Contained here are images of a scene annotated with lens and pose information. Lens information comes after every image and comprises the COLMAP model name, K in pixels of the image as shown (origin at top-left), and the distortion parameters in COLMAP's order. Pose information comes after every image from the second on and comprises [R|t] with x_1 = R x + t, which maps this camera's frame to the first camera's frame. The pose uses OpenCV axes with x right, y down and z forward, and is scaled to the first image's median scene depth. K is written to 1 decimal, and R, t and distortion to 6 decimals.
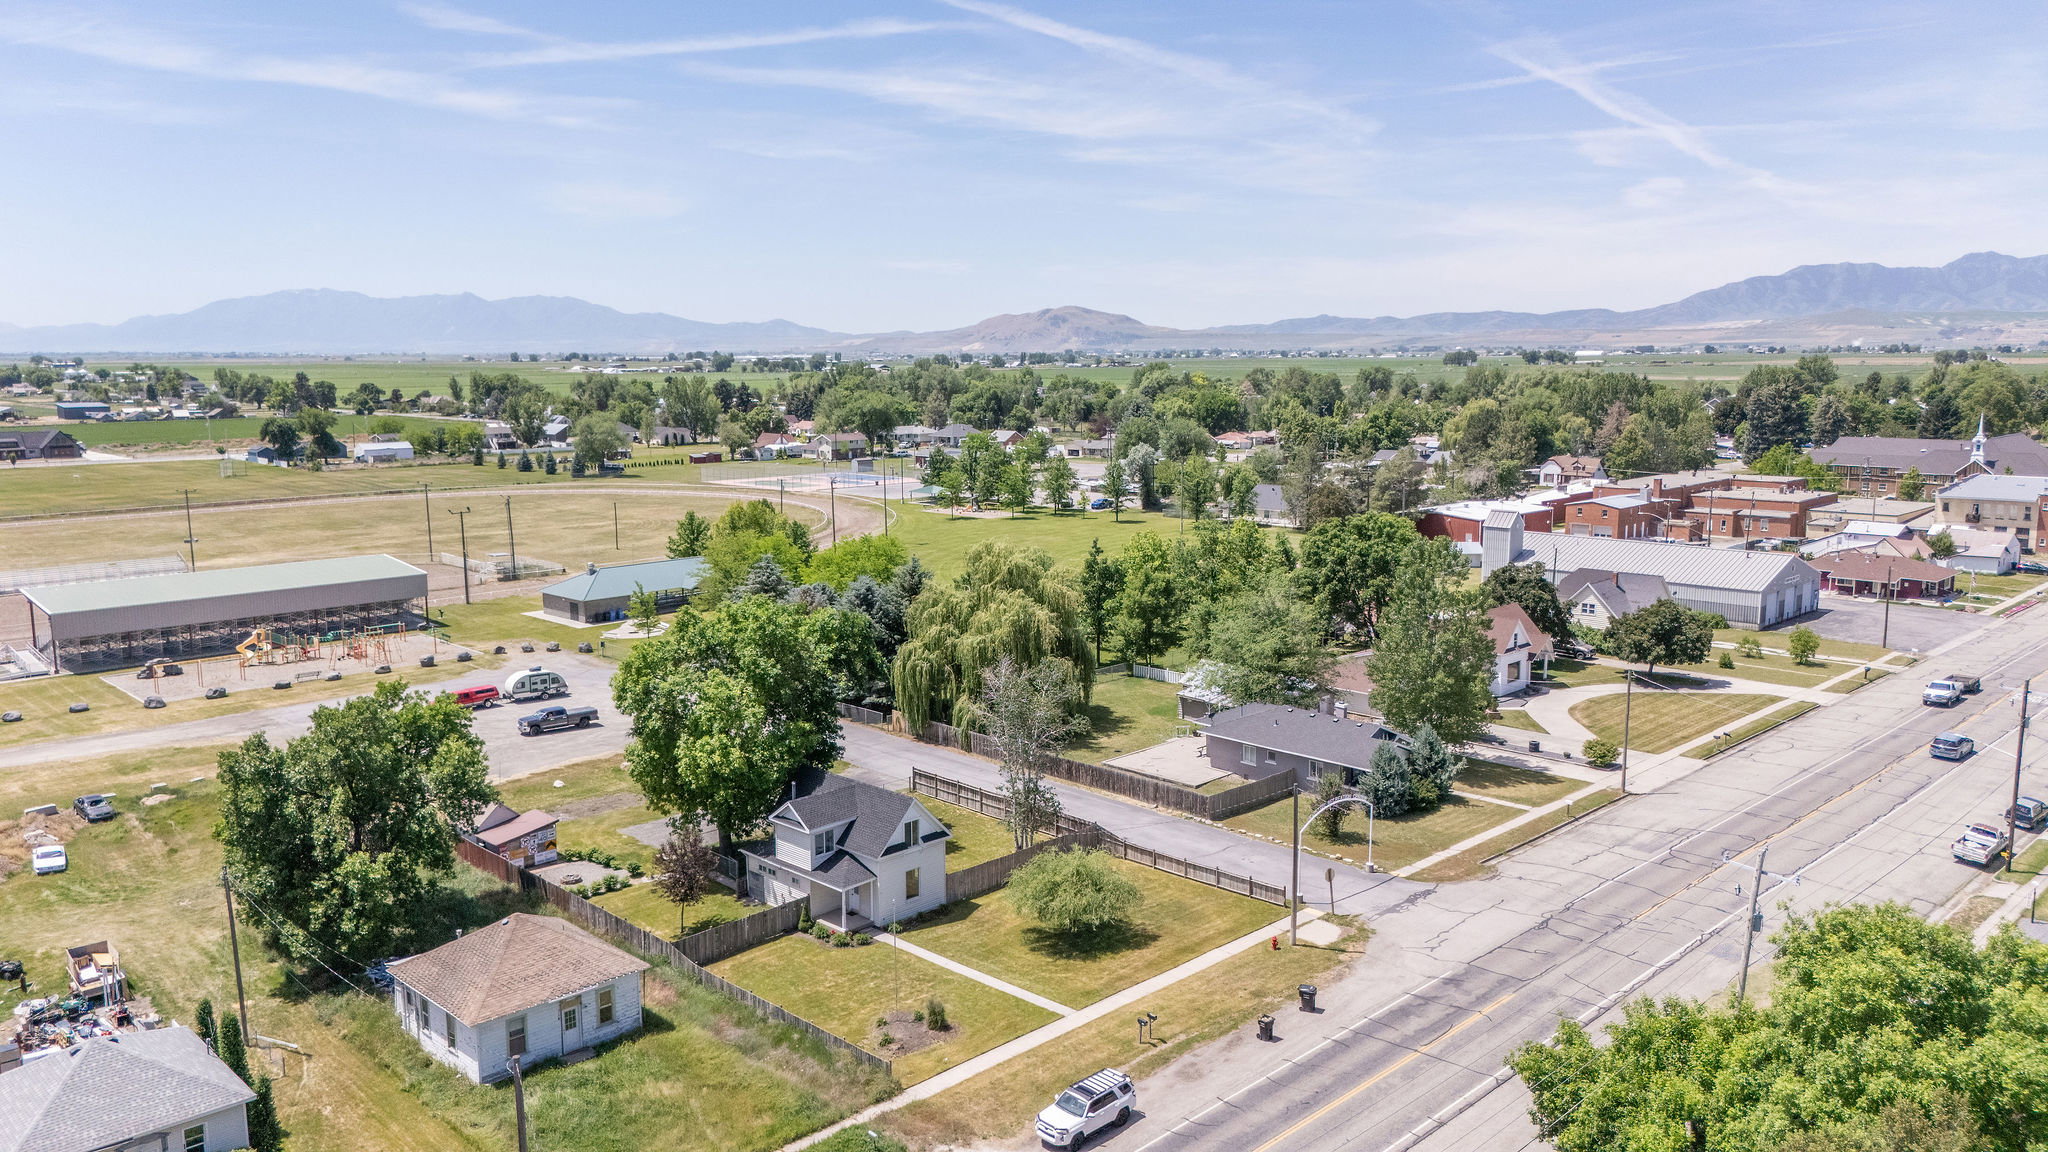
lens RADIAL K [[1513.3, 0, 1024.0], [0, 1513.3, 576.0], [0, 0, 1]] dist [0.093062, -0.100937]
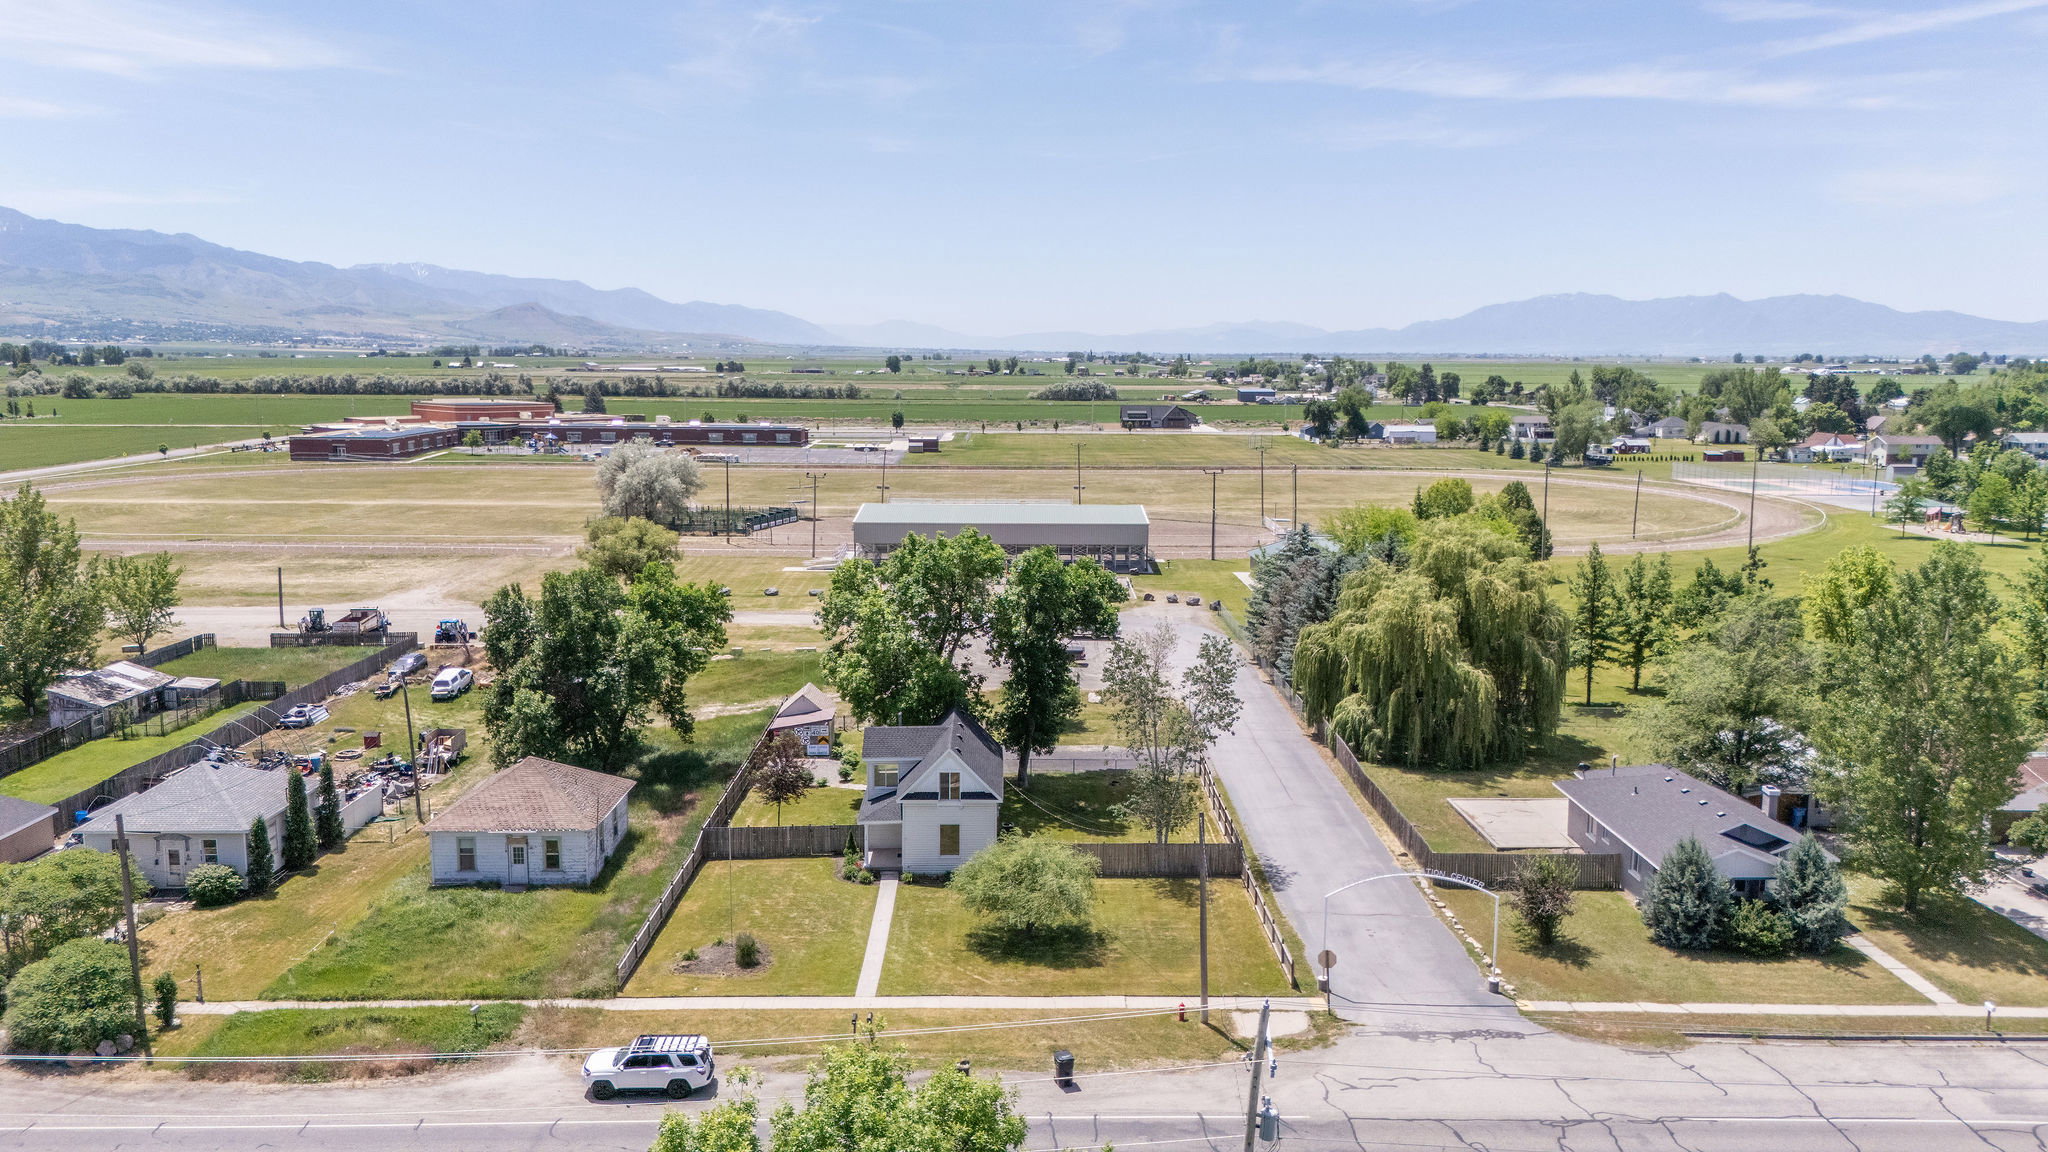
lens RADIAL K [[1513.3, 0, 1024.0], [0, 1513.3, 576.0], [0, 0, 1]] dist [0.093062, -0.100937]
pose [[0.718761, 0.113139, -0.685990, 0.384166], [-0.114393, 0.992468, 0.043828, -0.002385], [0.685782, 0.046970, 0.726290, 0.232352]]
